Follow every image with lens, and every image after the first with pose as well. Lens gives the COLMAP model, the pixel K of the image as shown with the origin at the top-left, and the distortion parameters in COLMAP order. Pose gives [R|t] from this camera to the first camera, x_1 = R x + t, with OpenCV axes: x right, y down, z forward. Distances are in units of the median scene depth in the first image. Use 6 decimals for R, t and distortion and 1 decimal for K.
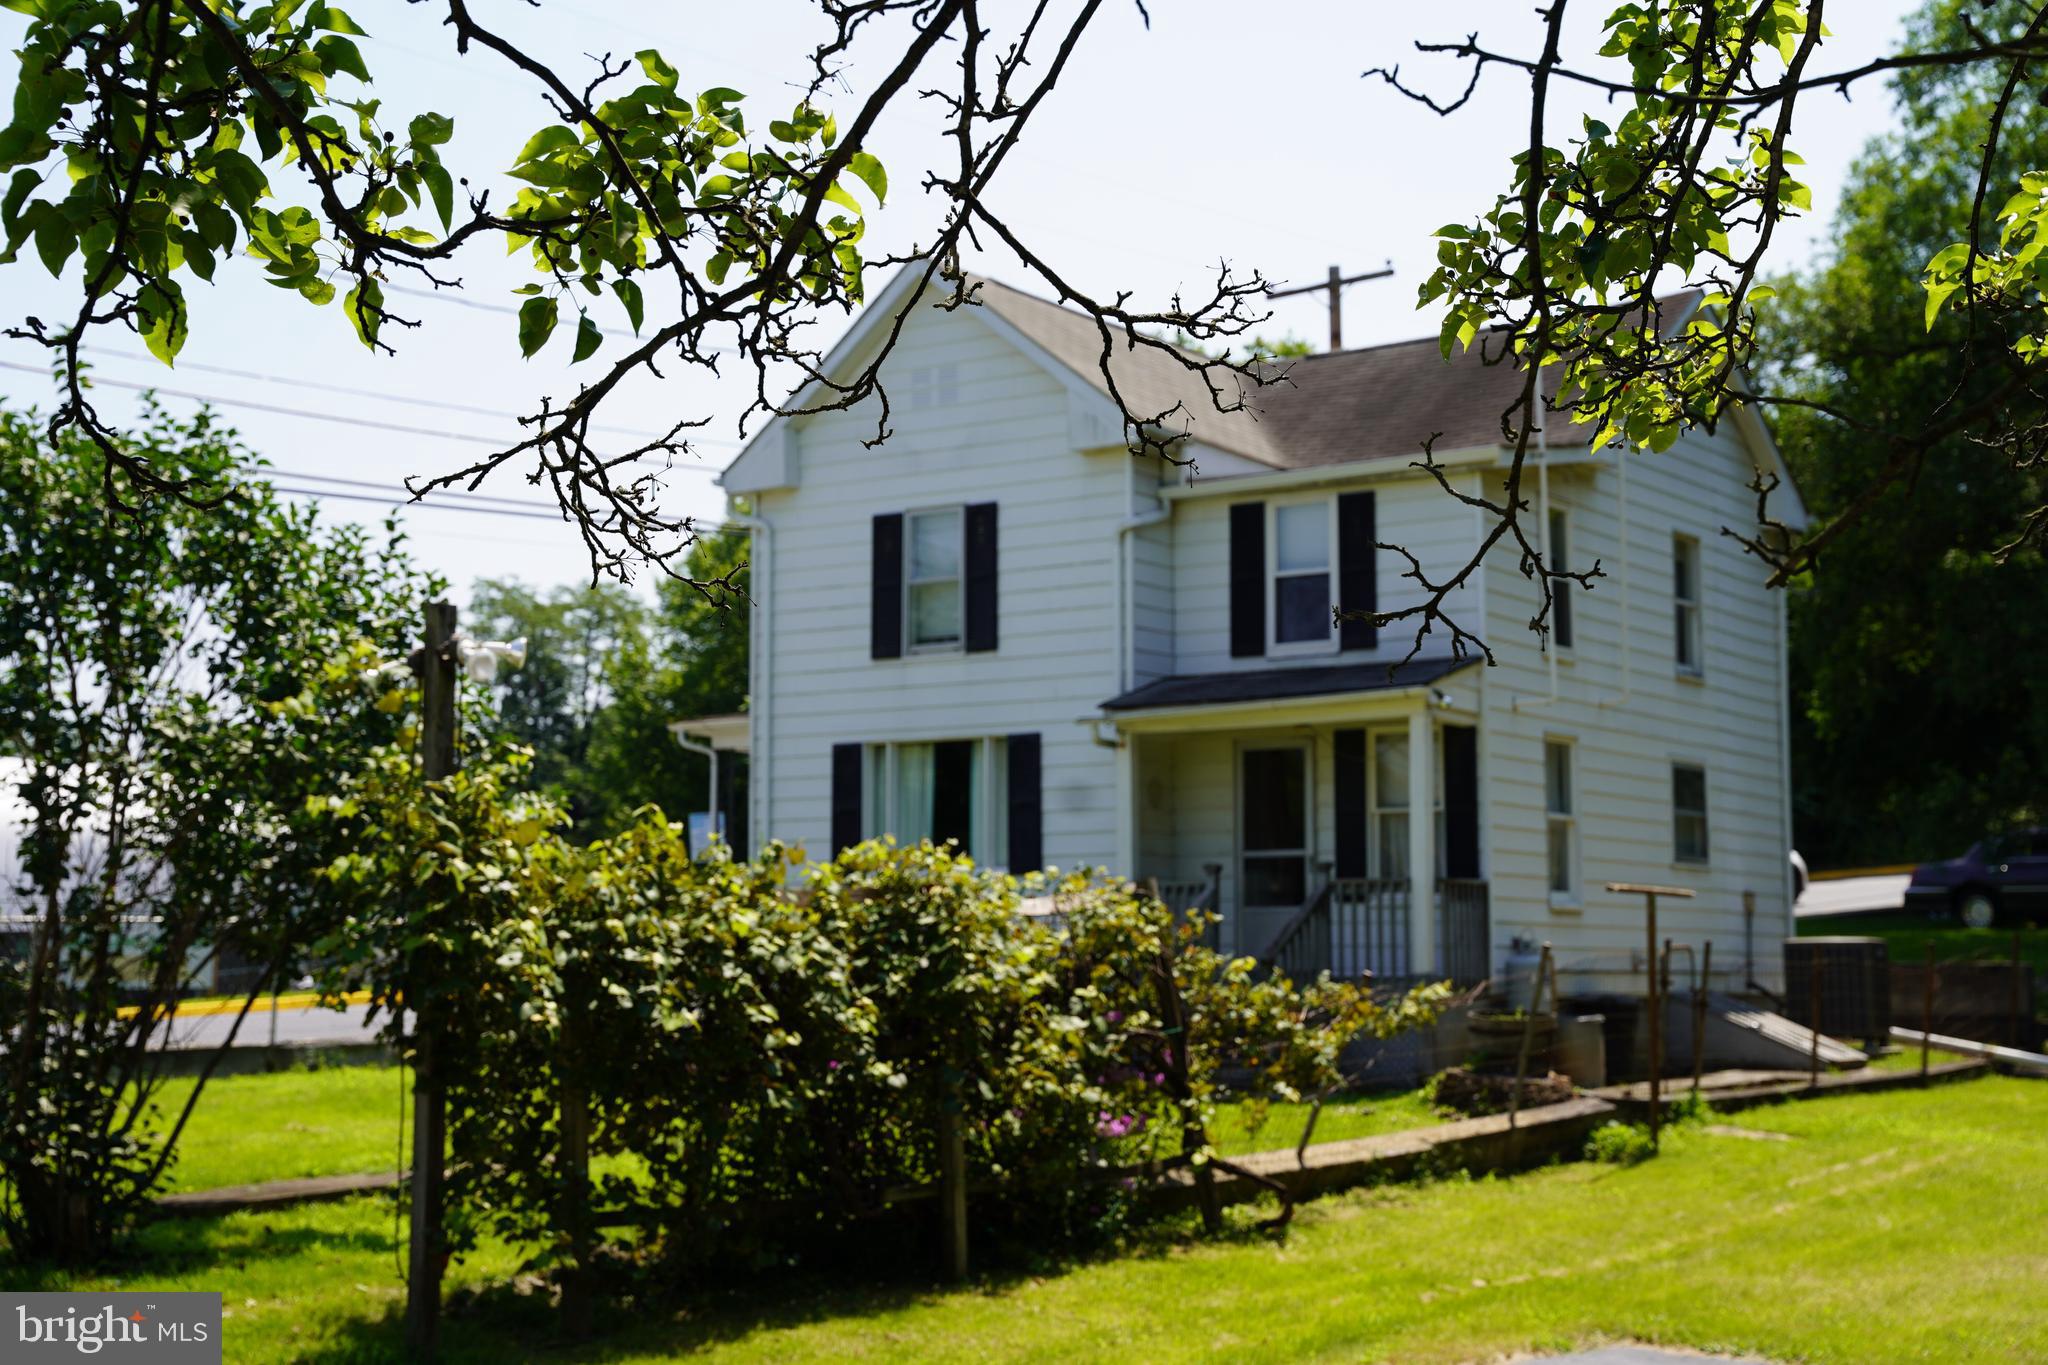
lens RADIAL K [[2878.9, 0, 1025.1], [0, 2878.9, 647.6], [0, 0, 1]] dist [-0.011508, -0.016136]
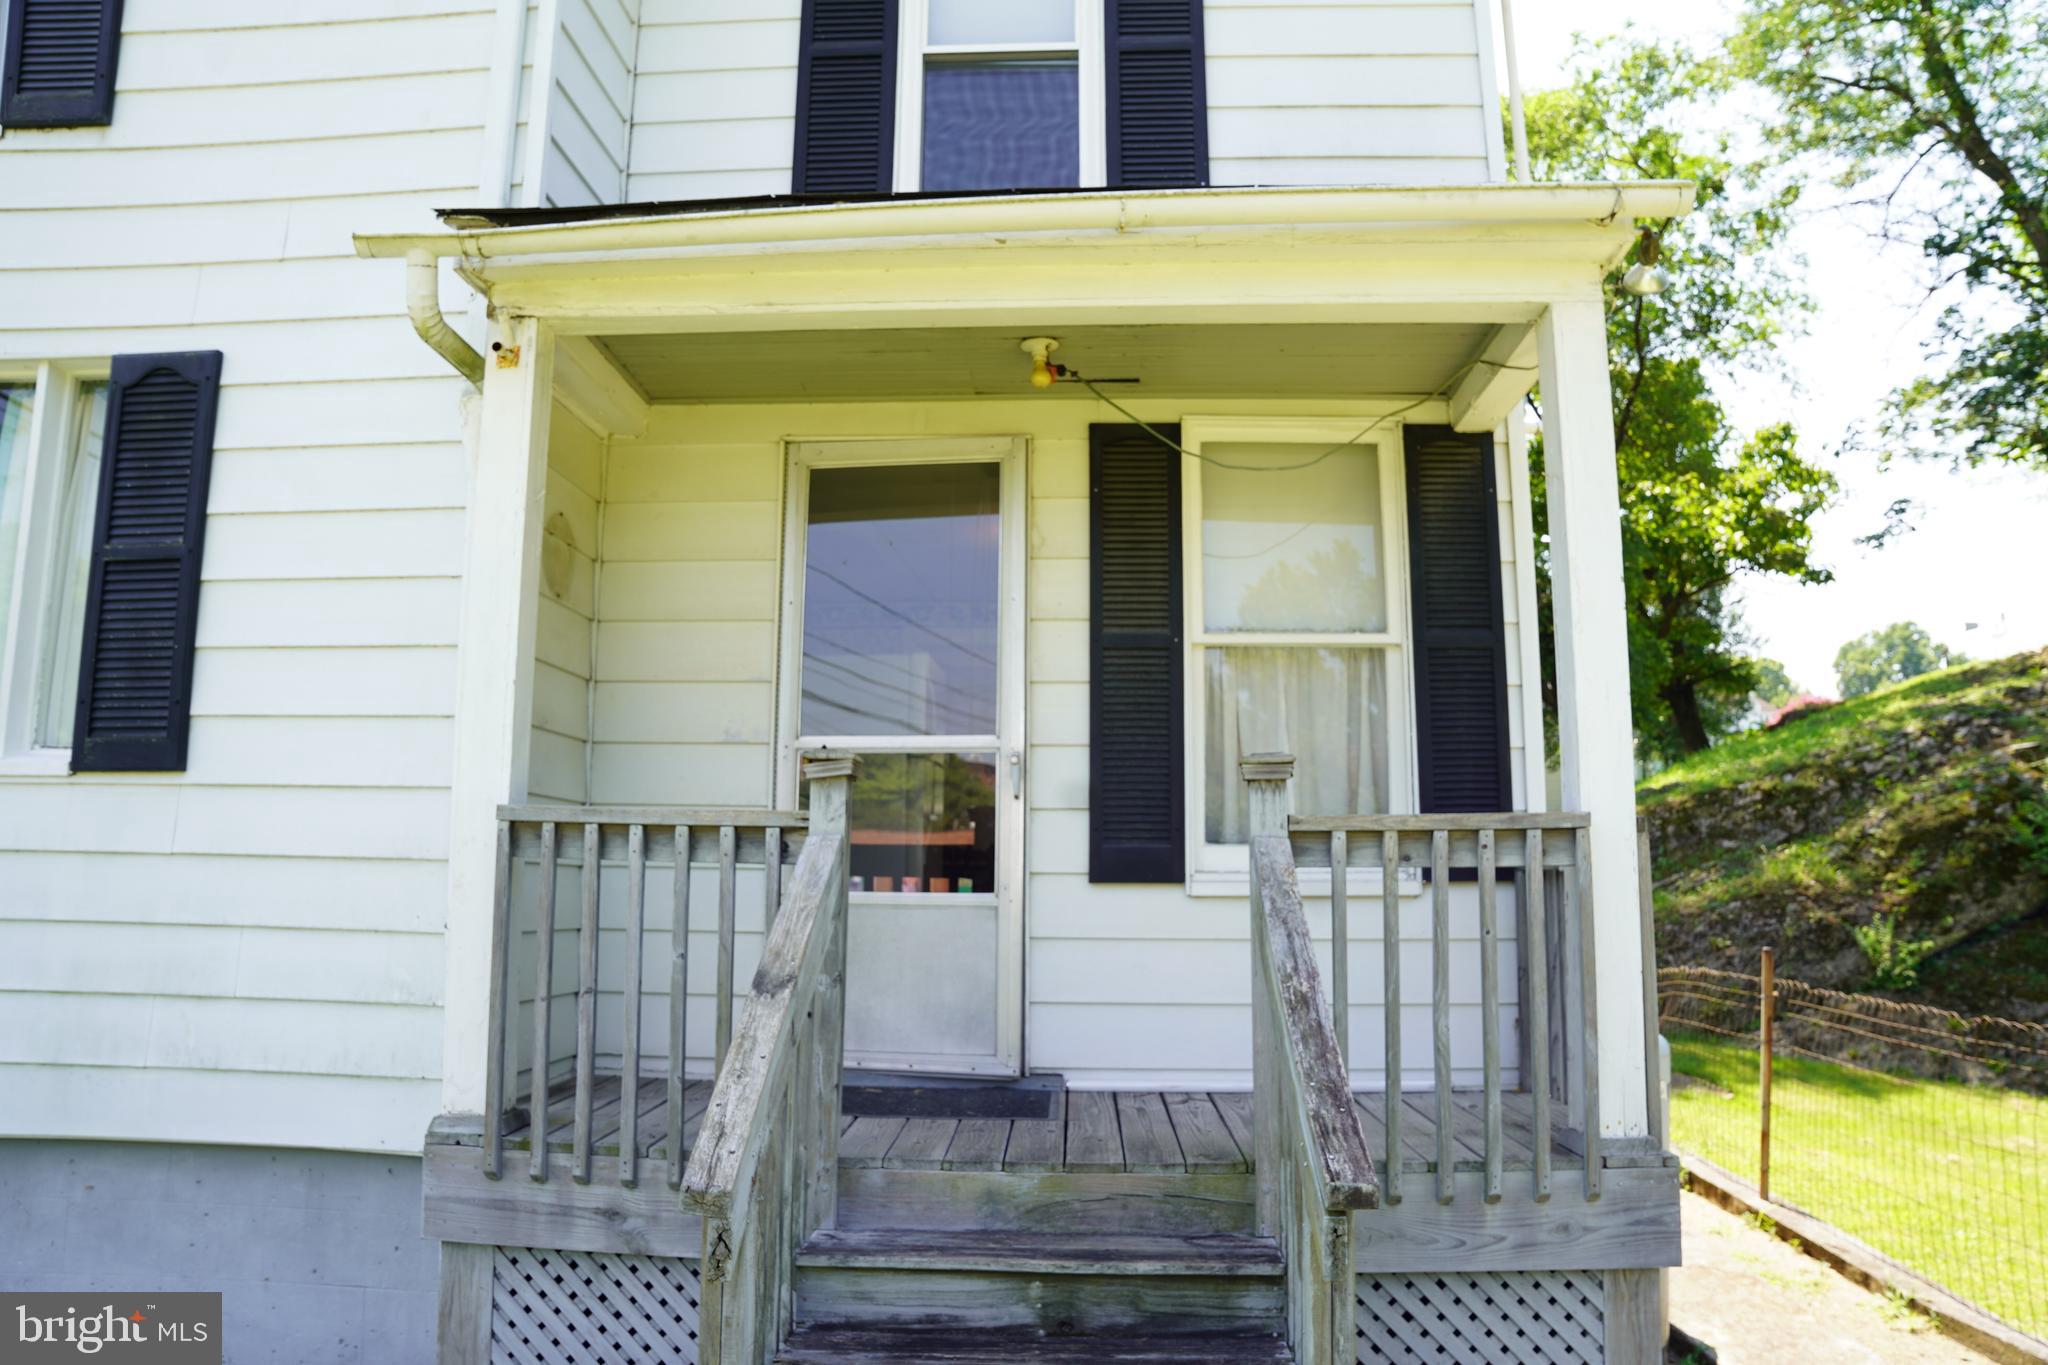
lens RADIAL K [[1415.1, 0, 1023.8], [0, 1415.1, 686.4], [0, 0, 1]] dist [-0.181515, 0.136136]
pose [[0.858779, 0.078688, 0.506268, 0.009528], [-0.066415, 0.996896, -0.042285, 0.069206], [-0.508024, 0.002690, 0.861339, 0.820007]]
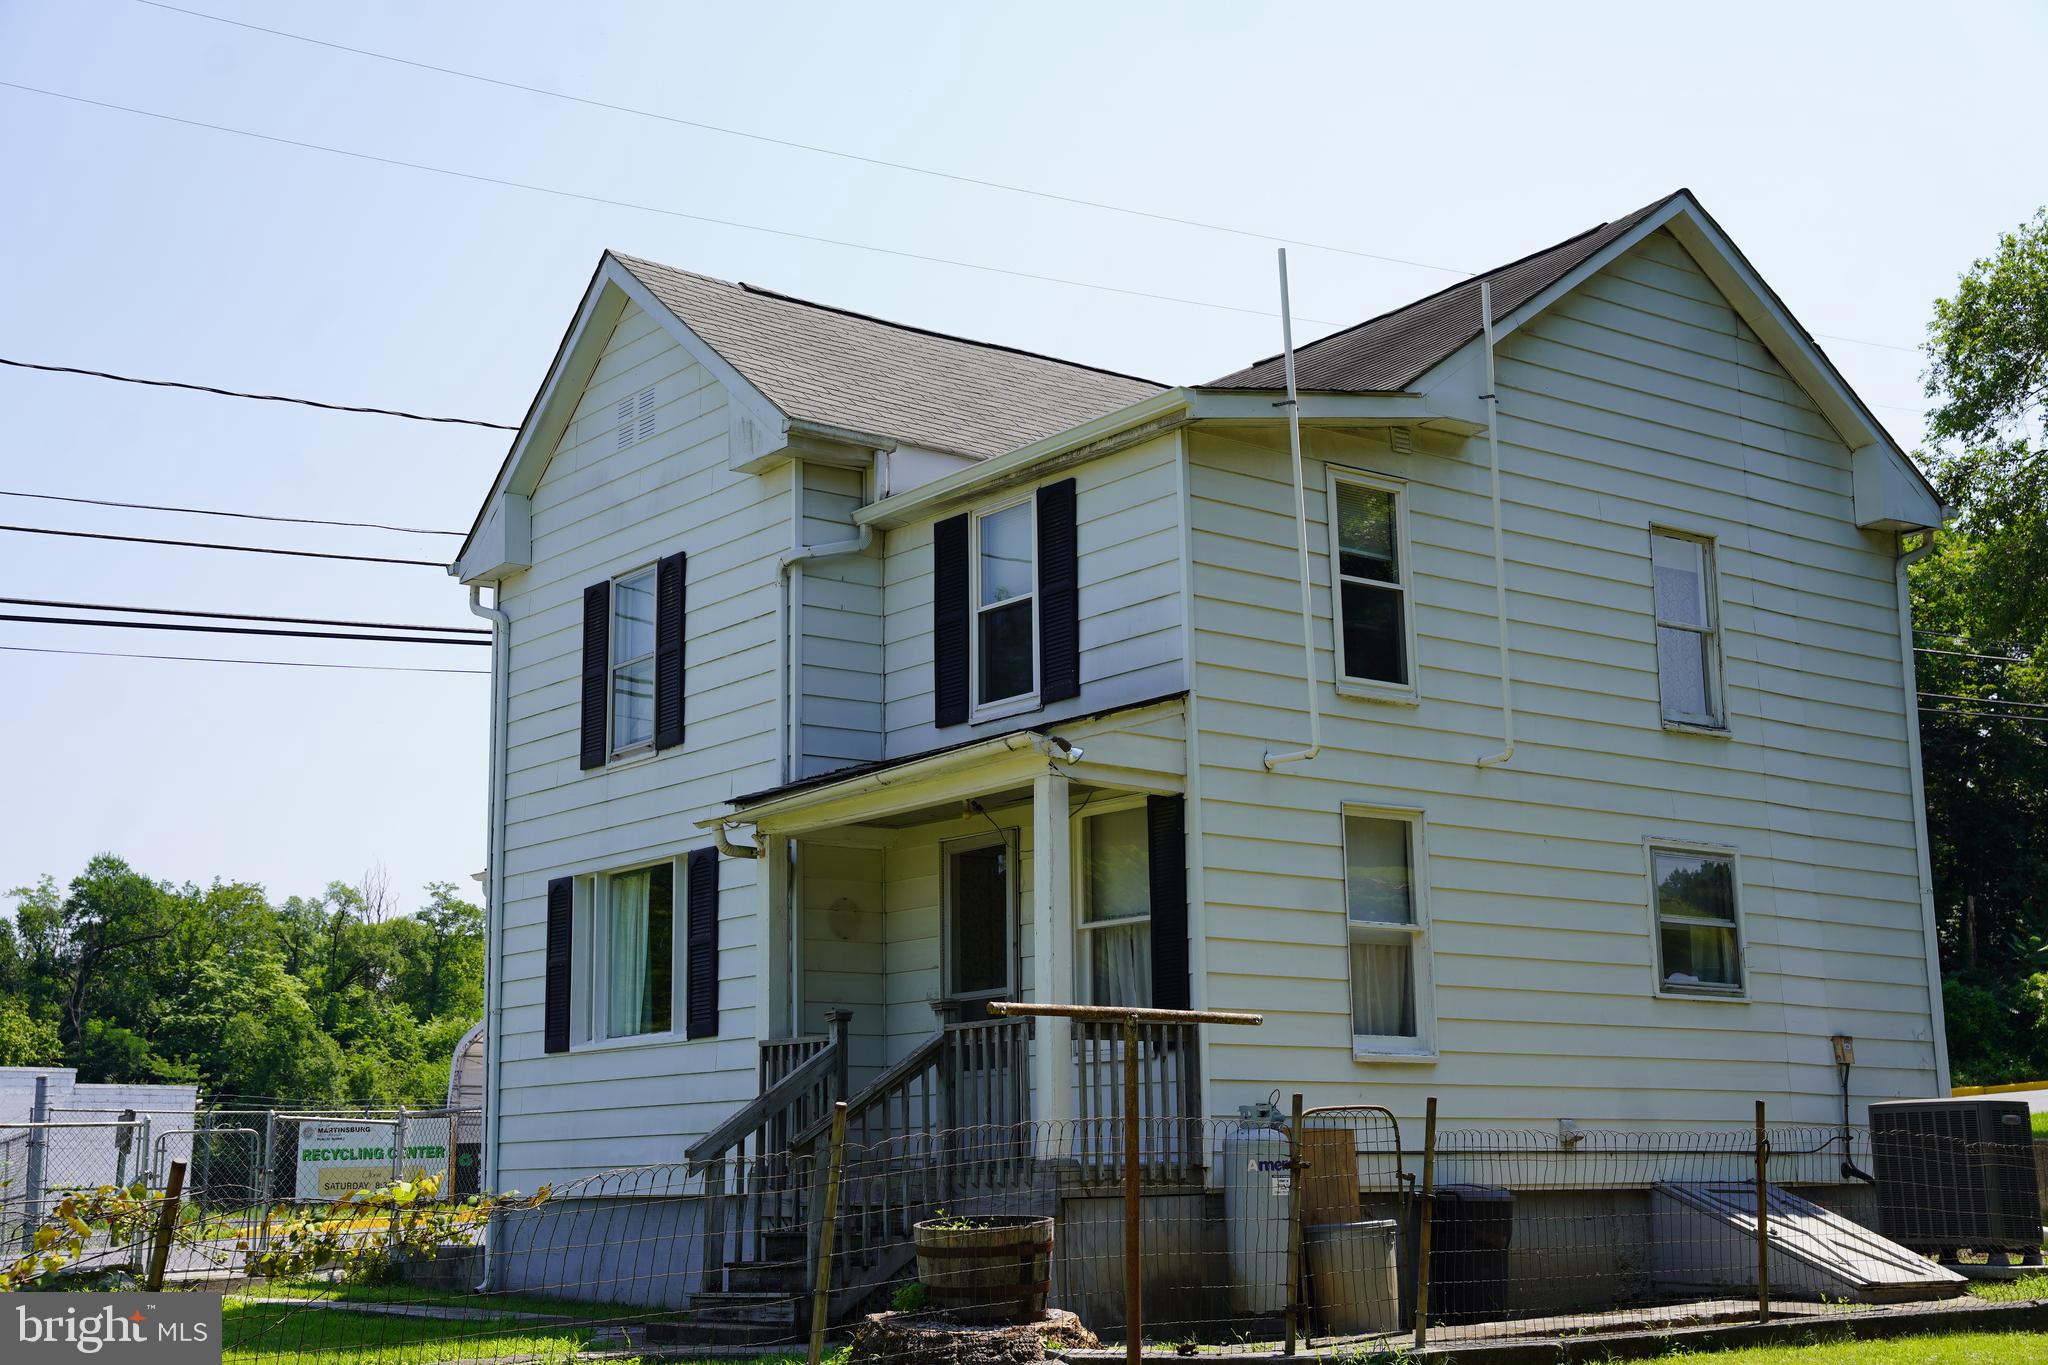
lens RADIAL K [[2666.0, 0, 1024.0], [0, 2666.0, 682.5], [0, 0, 1]] dist [0.007169, 0.025684]
pose [[0.952244, -0.071839, -0.296767, 0.293028], [0.049939, 0.995484, -0.080738, 0.047235], [0.301226, 0.062062, 0.951531, 0.358738]]
